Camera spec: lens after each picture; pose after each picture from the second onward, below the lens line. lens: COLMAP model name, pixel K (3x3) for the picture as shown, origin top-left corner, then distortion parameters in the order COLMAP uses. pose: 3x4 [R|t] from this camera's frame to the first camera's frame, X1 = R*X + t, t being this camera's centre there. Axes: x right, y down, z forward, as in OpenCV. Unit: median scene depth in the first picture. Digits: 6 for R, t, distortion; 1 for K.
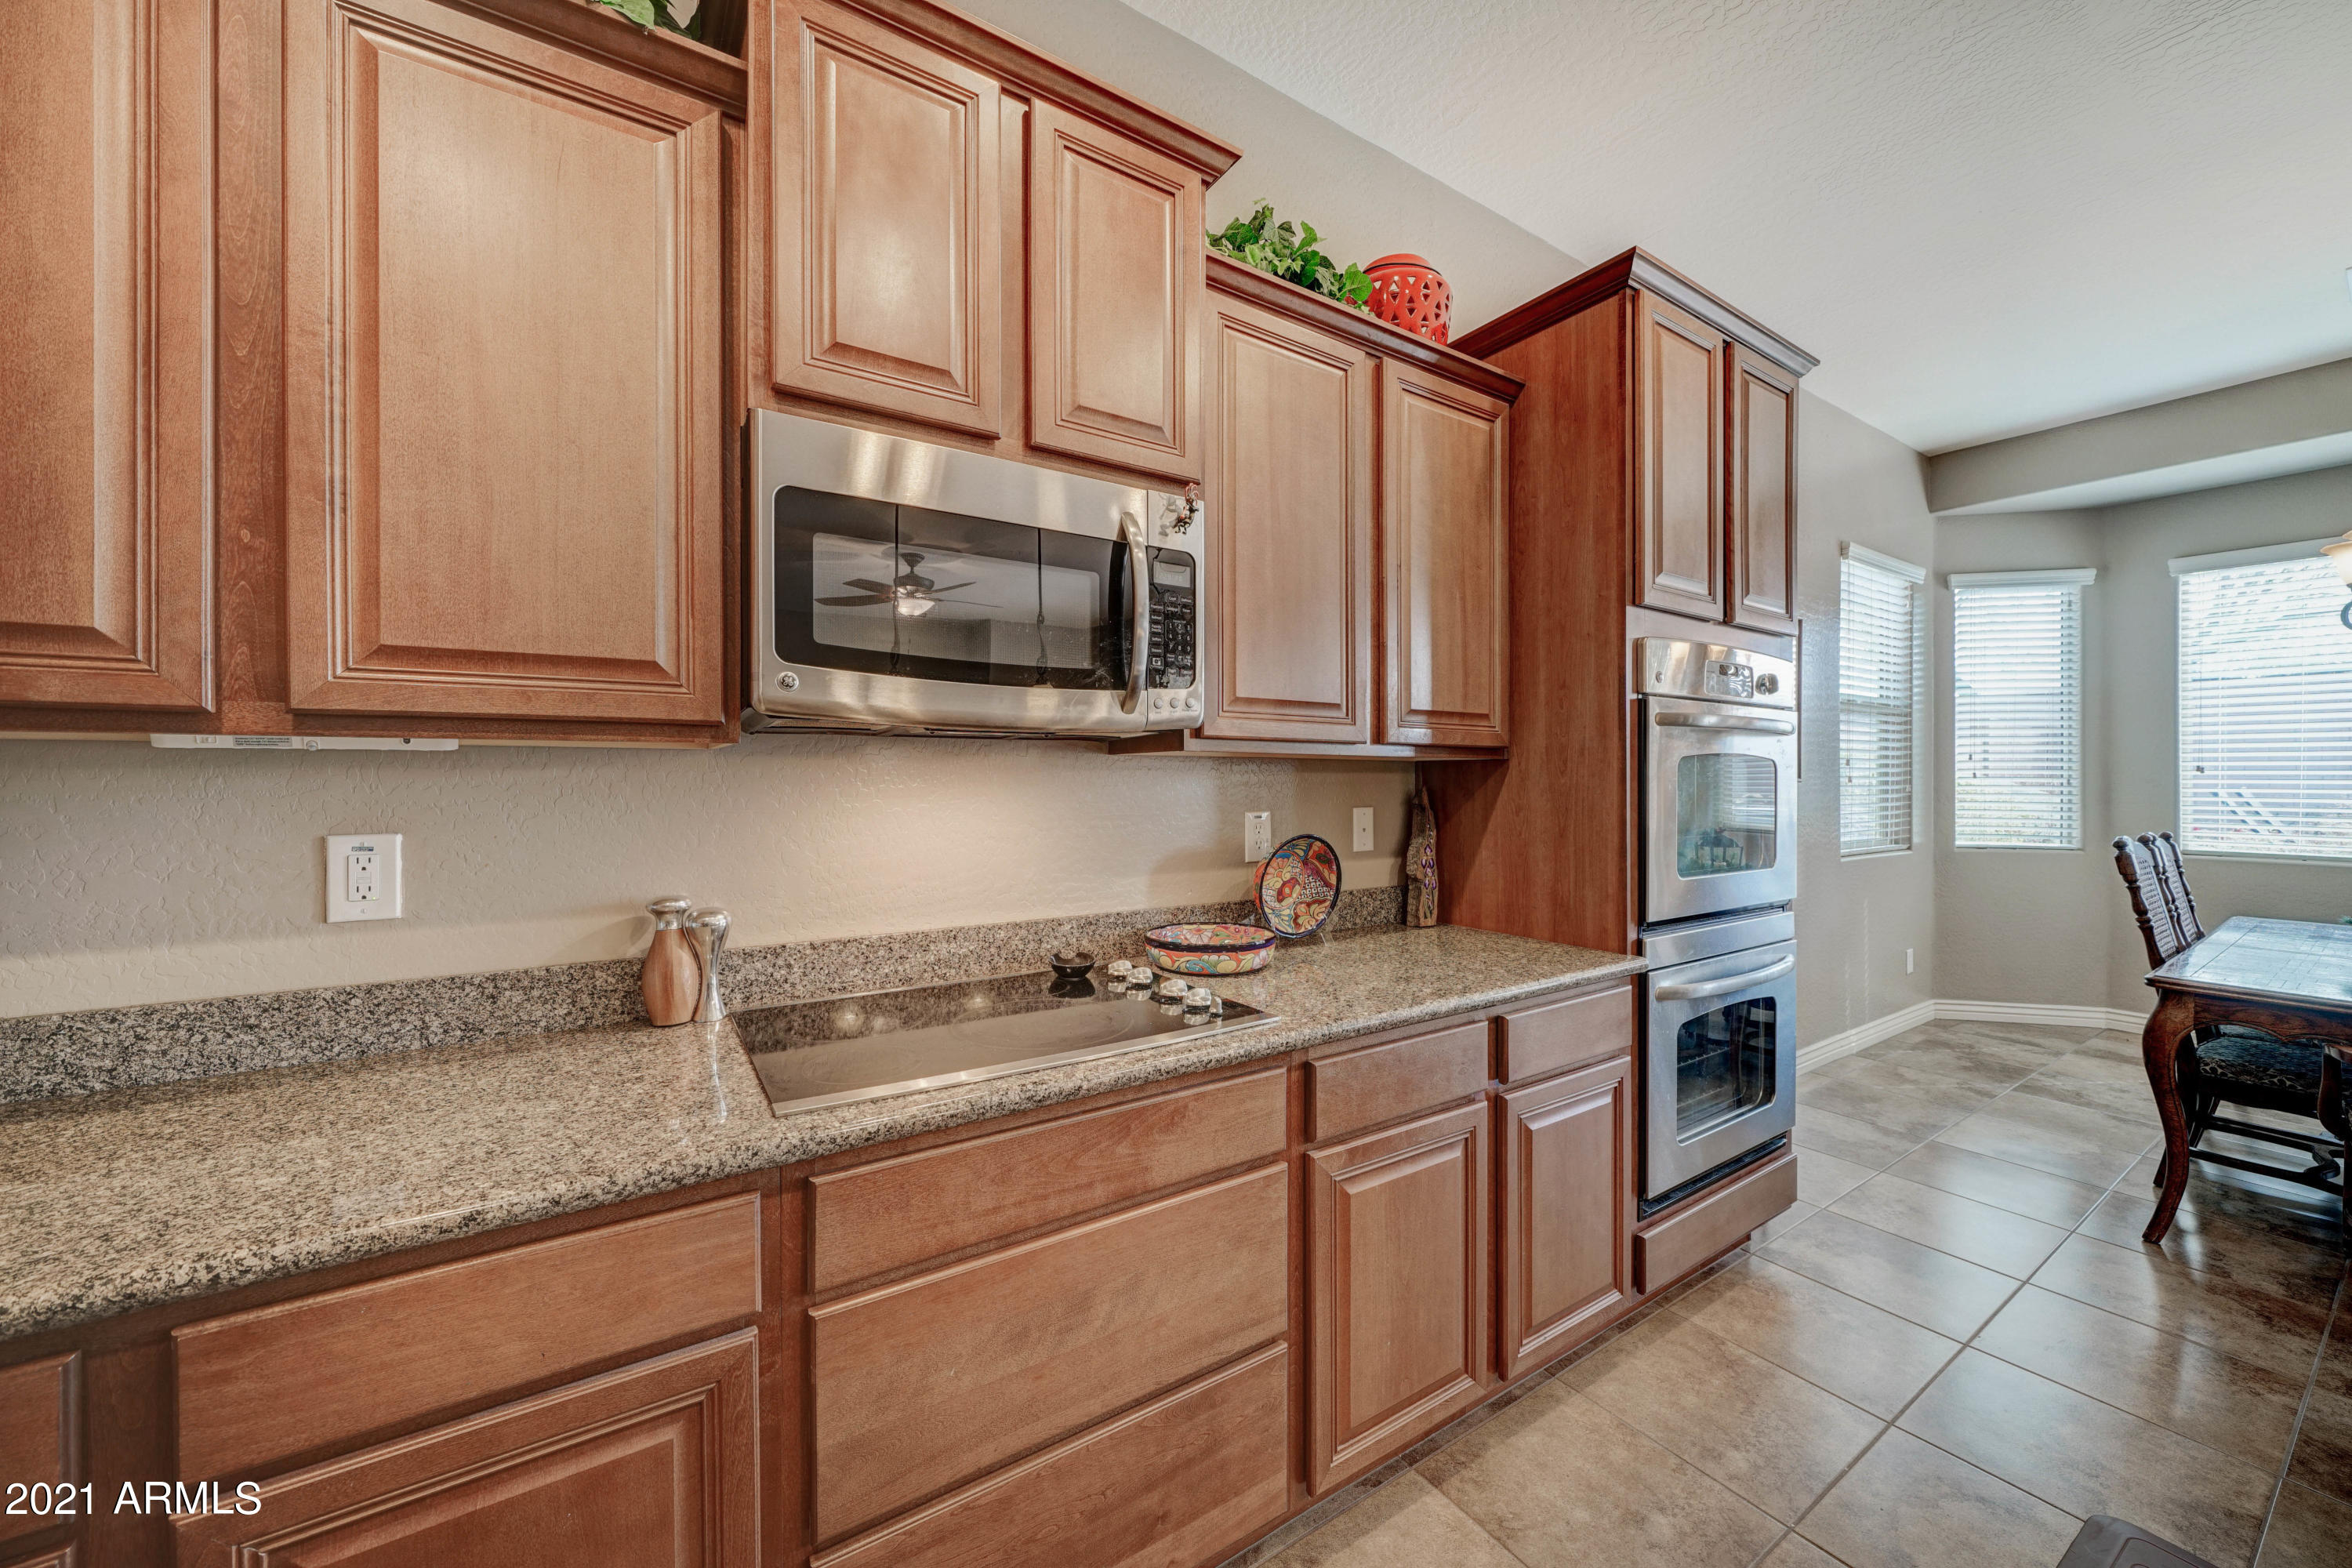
lens RADIAL K [[860.7, 0, 1181.0], [0, 860.7, 784.2], [0, 0, 1]] dist [-0.002151, -0.000219]
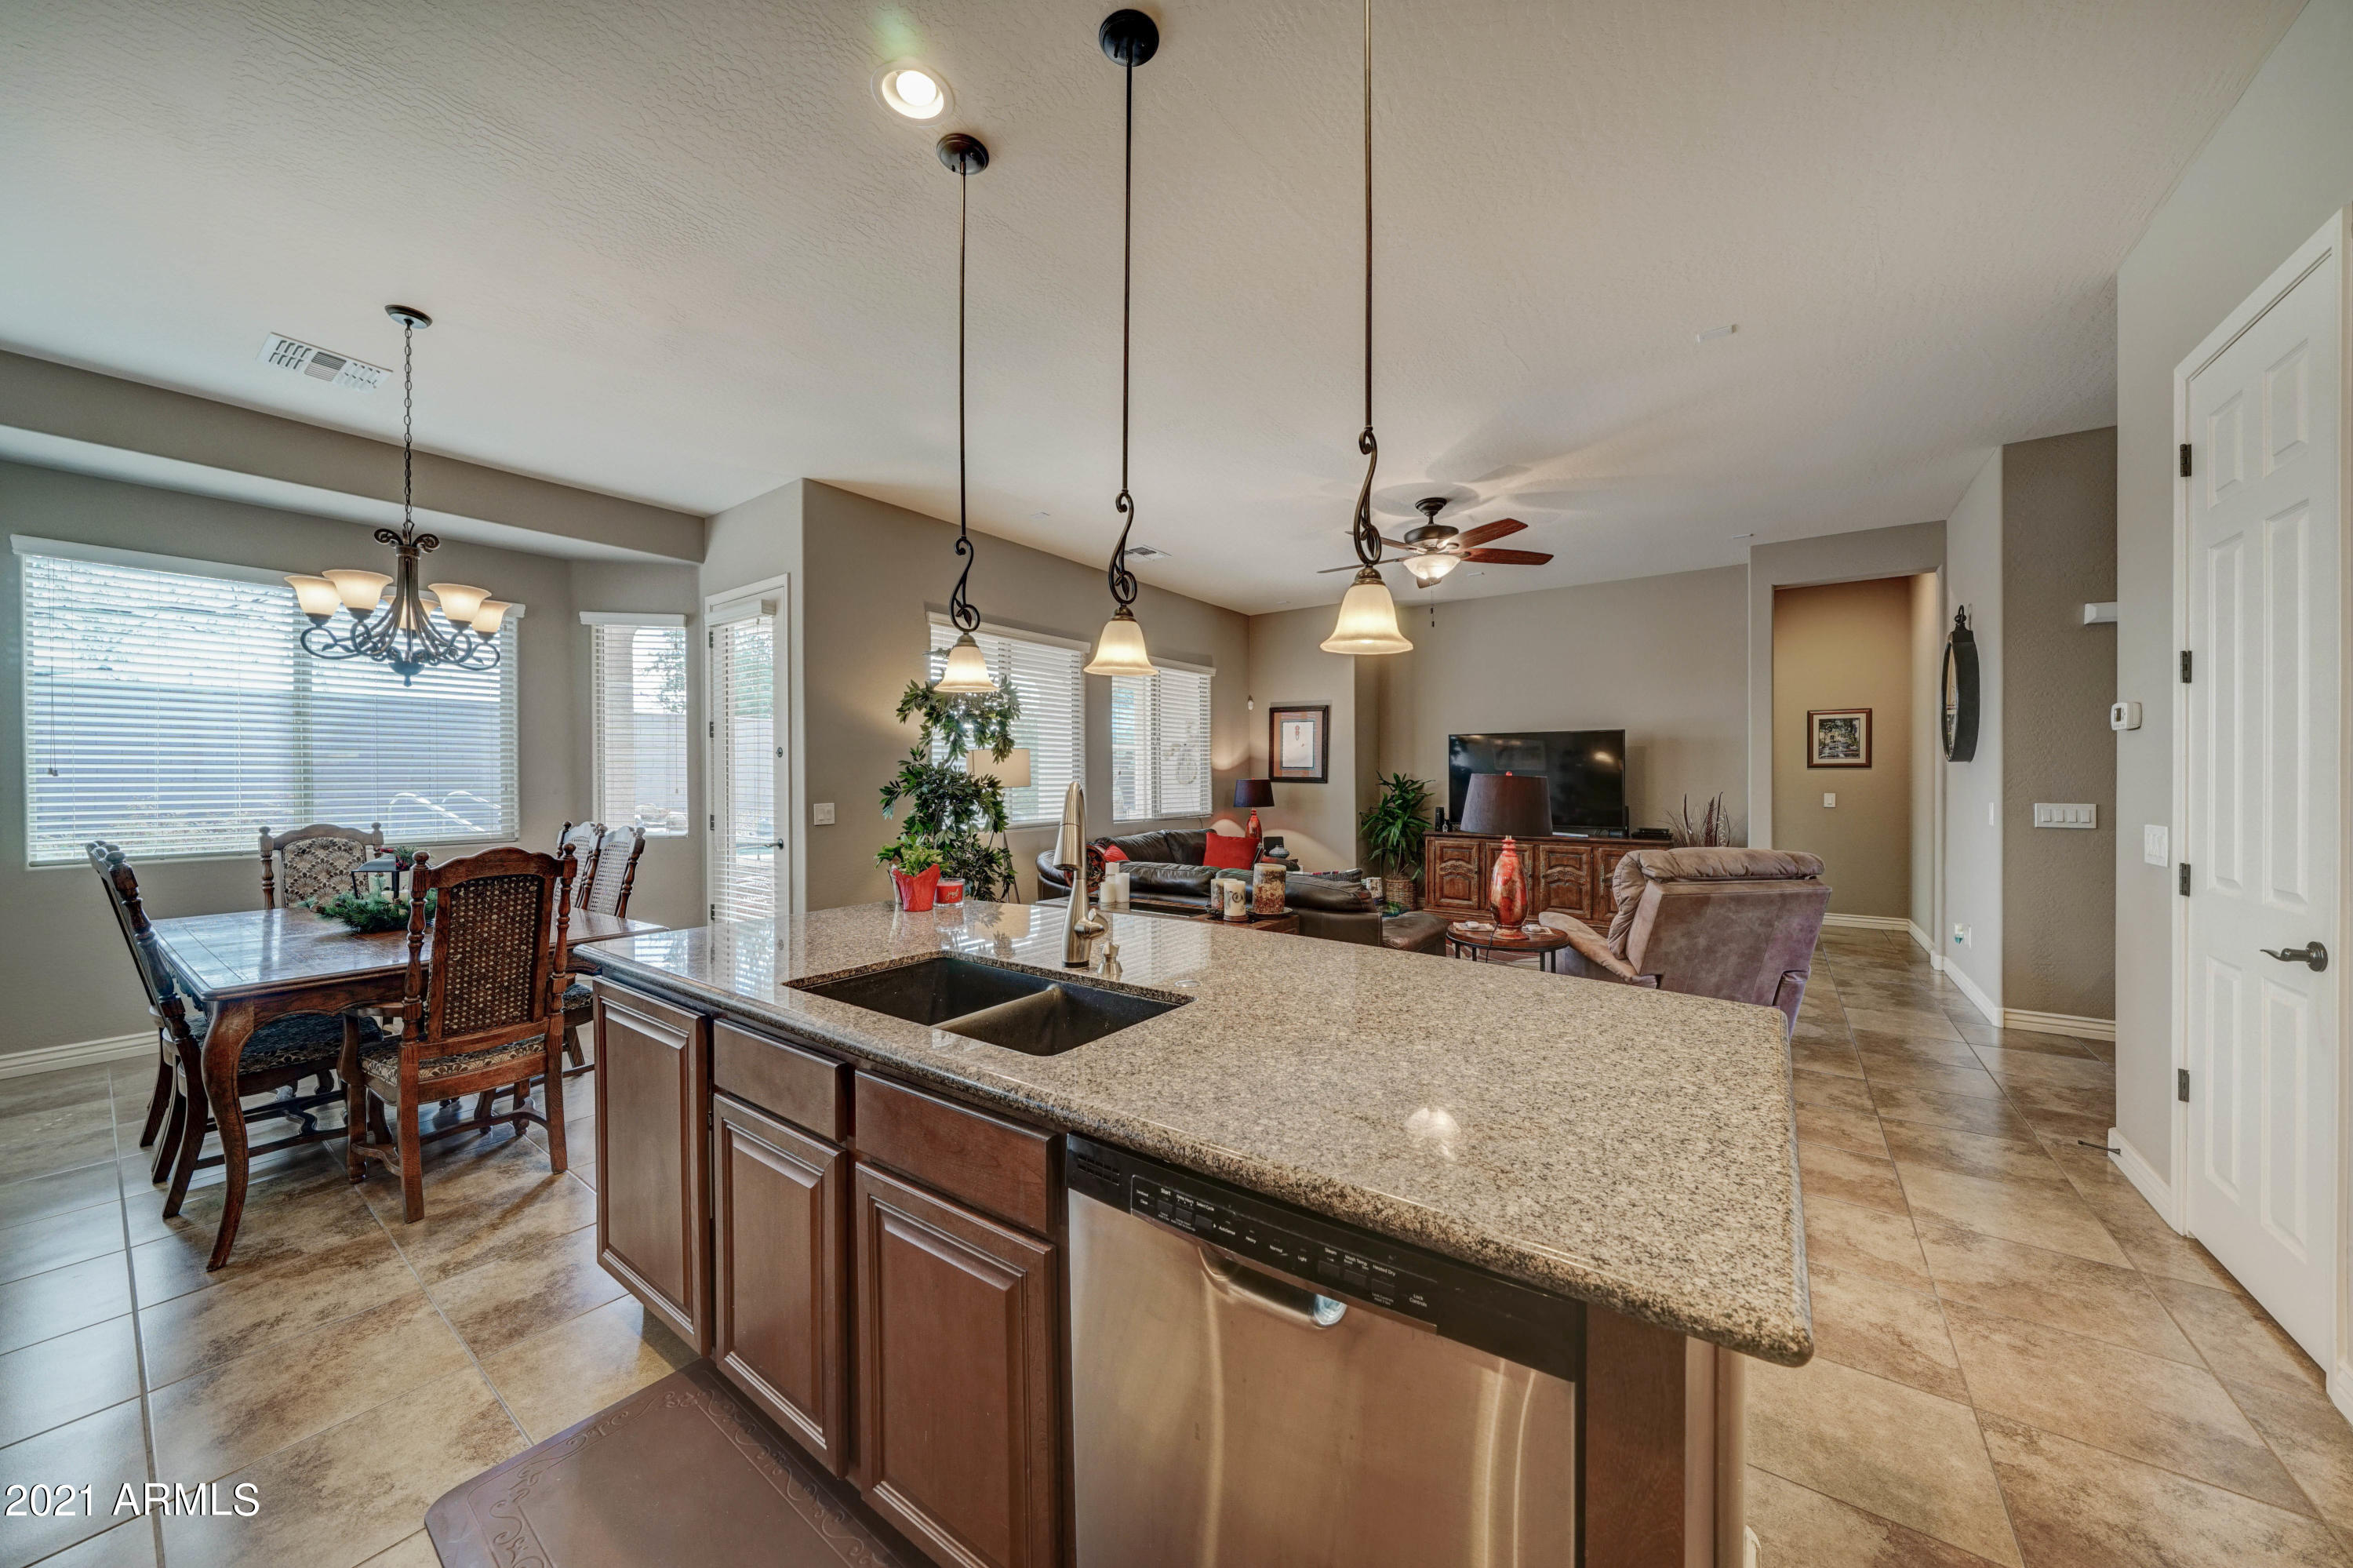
lens RADIAL K [[809.7, 0, 1185.5], [0, 809.7, 780.2], [0, 0, 1]] dist [-0.001339, -0.000026]
pose [[-0.350601, -0.003665, 0.936518, -0.148924], [0.008924, 0.999934, 0.007254, -0.010968], [-0.936482, 0.010901, -0.350545, 0.499244]]
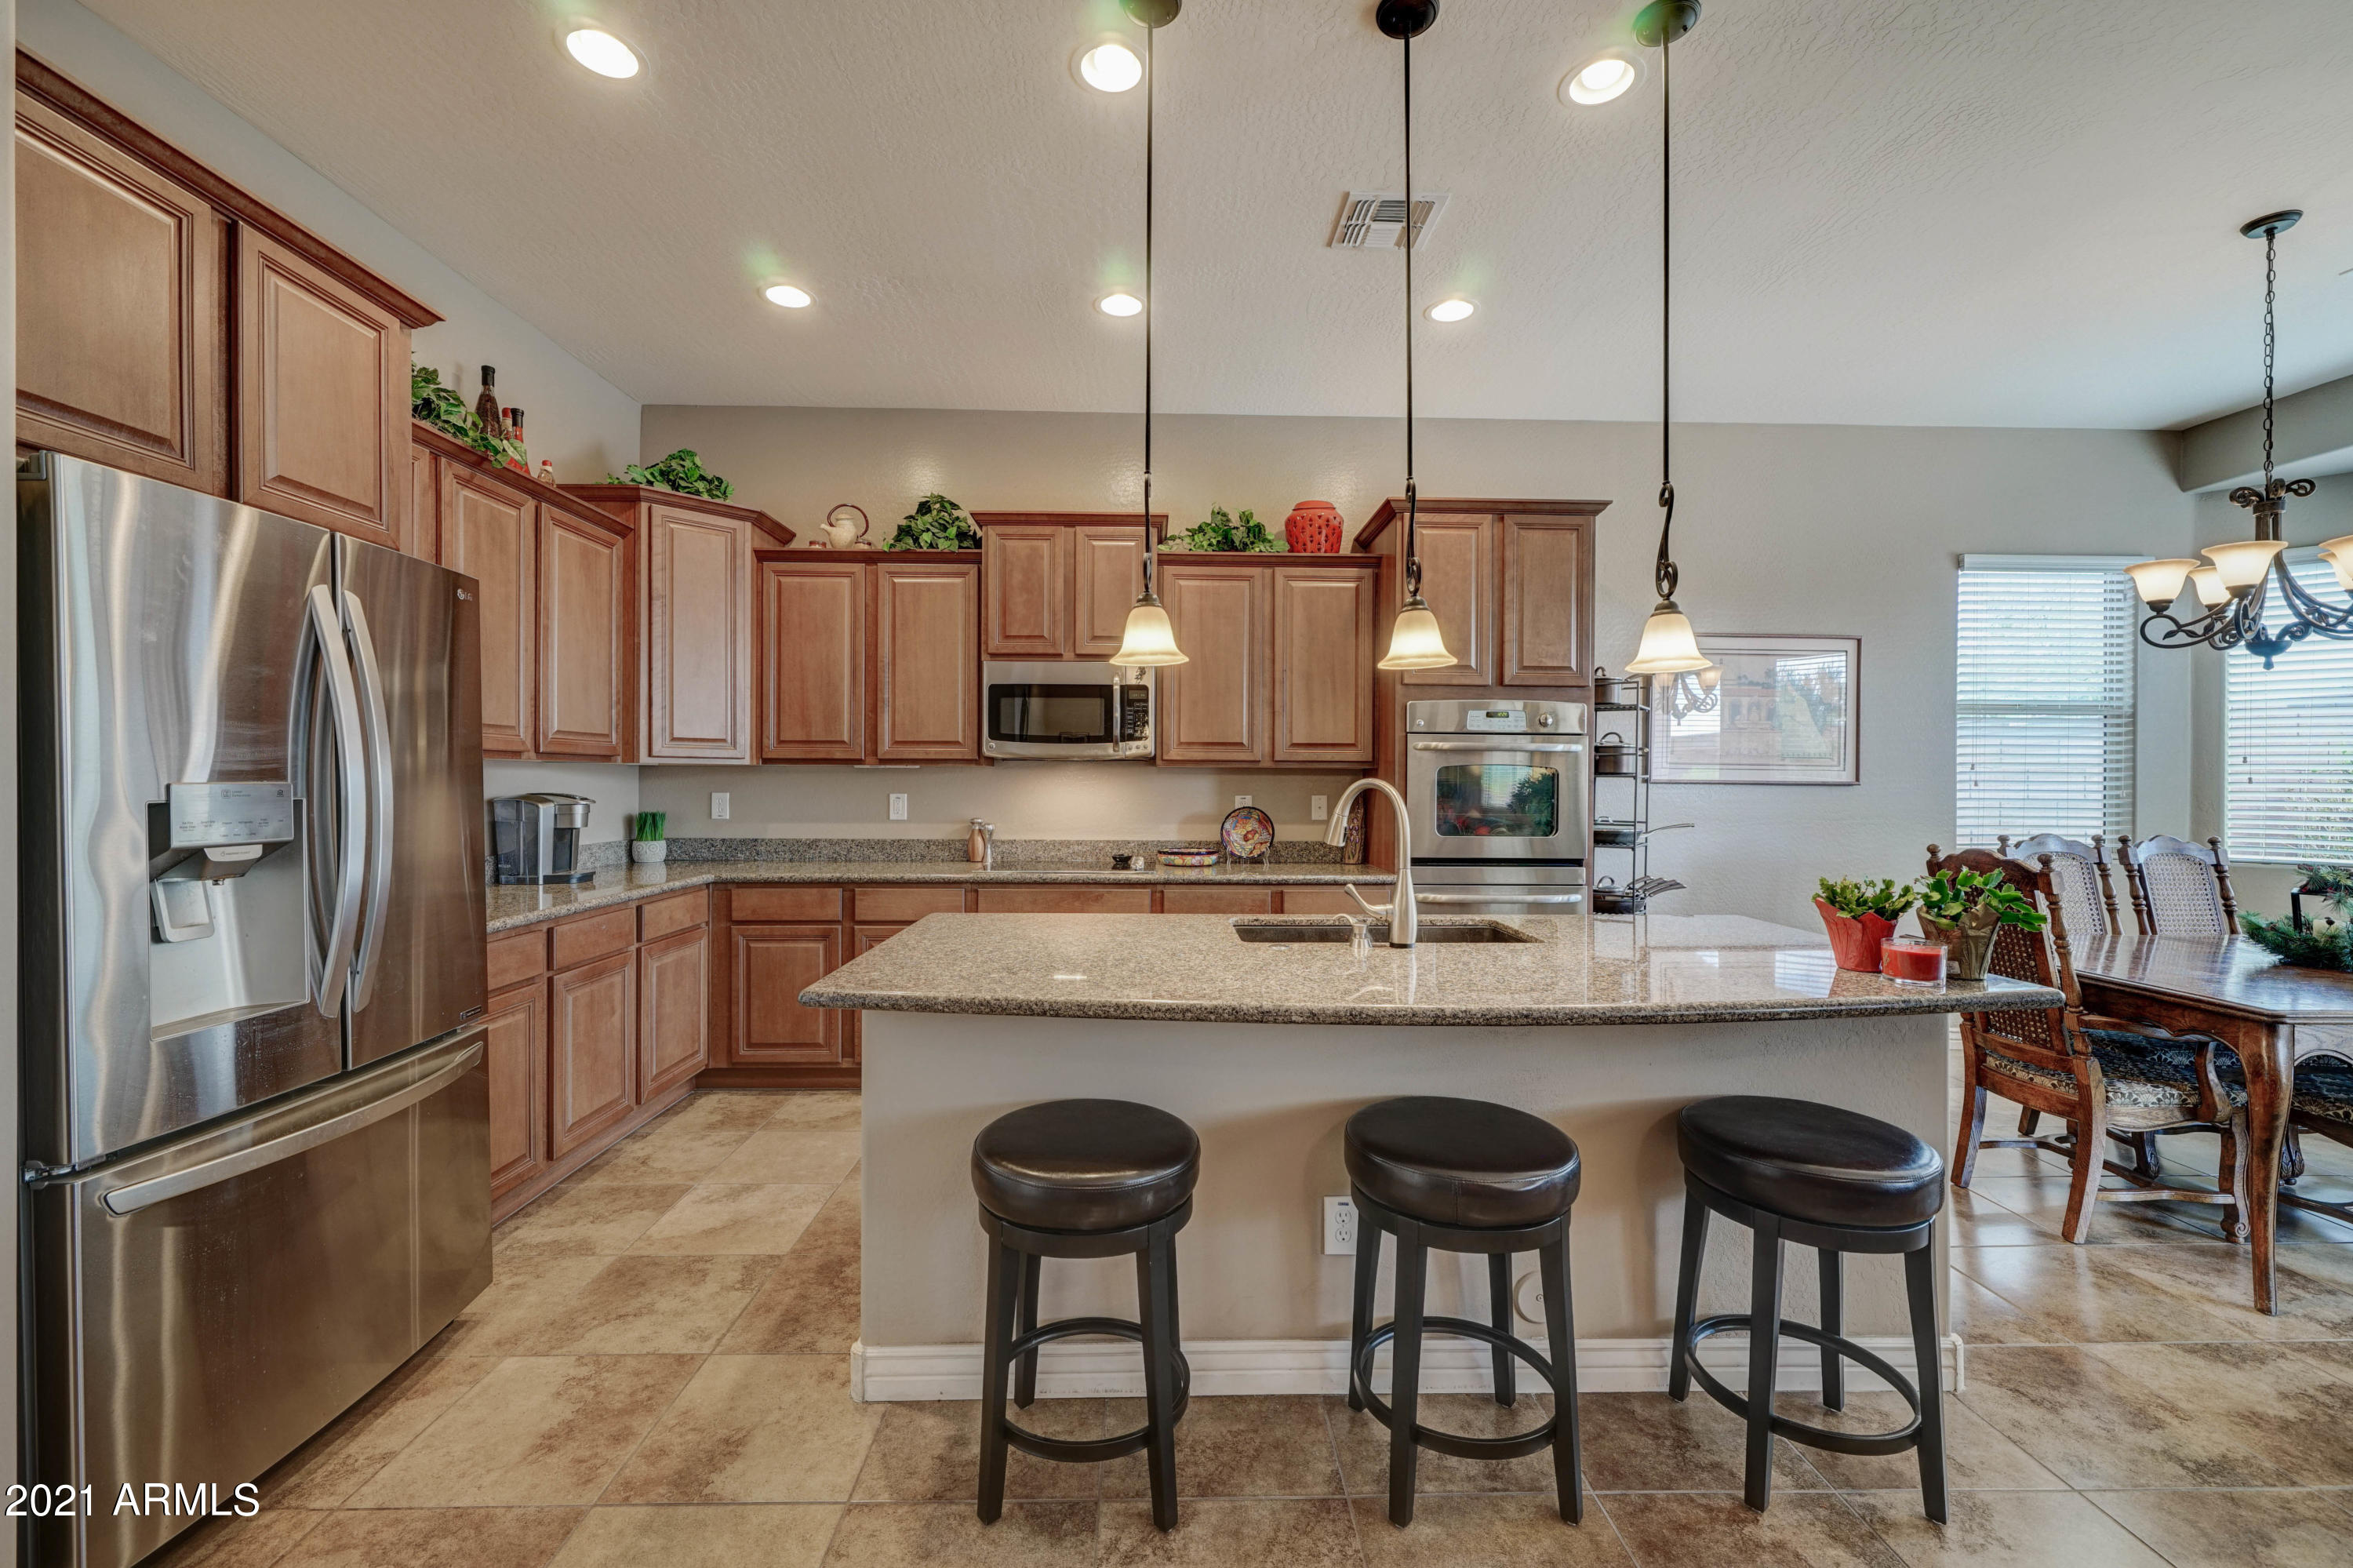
lens RADIAL K [[945.1, 0, 1186.5], [0, 945.1, 781.5], [0, 0, 1]] dist [0.000613, 0.000160]
pose [[0.852087, 0.005871, -0.523367, 1.415640], [-0.008725, 0.999957, -0.002988, 0.009981], [0.523327, 0.007112, 0.852102, -1.132982]]
